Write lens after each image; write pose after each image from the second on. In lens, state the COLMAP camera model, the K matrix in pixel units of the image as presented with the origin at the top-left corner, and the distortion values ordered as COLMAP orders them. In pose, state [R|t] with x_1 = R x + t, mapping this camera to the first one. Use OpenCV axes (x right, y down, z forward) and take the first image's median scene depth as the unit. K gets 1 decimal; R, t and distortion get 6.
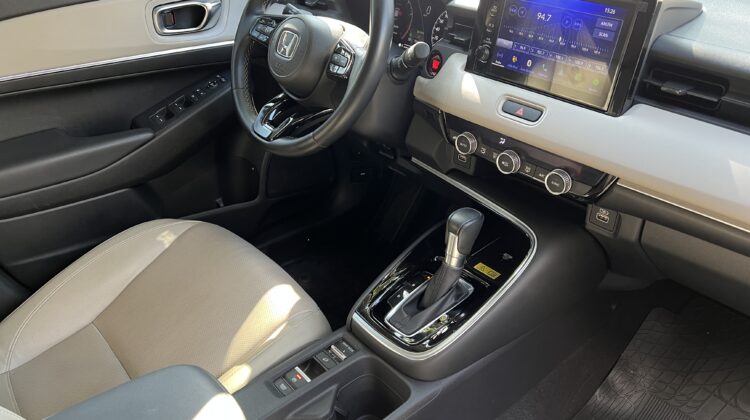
lens RADIAL K [[559.5, 0, 373.6], [0, 559.5, 212.3], [0, 0, 1]] dist [0.034999, -0.043665]
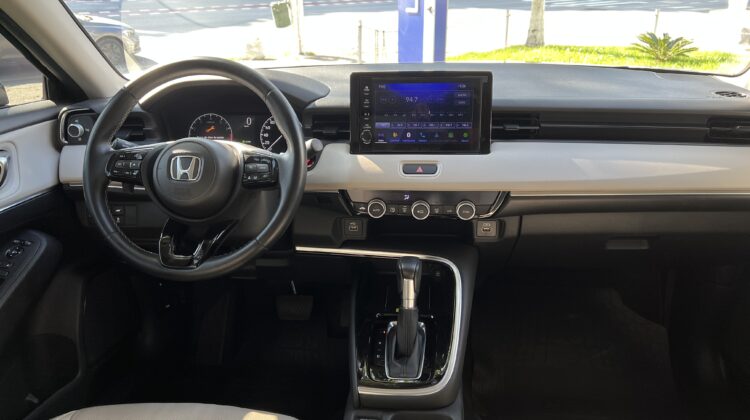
lens RADIAL K [[559.5, 0, 373.8], [0, 559.5, 211.0], [0, 0, 1]] dist [0.034999, -0.043665]
pose [[0.741726, -0.261091, 0.617798, -0.611672], [0.379773, 0.922723, -0.065997, -0.044814], [-0.552825, 0.283575, 0.783563, 0.073931]]
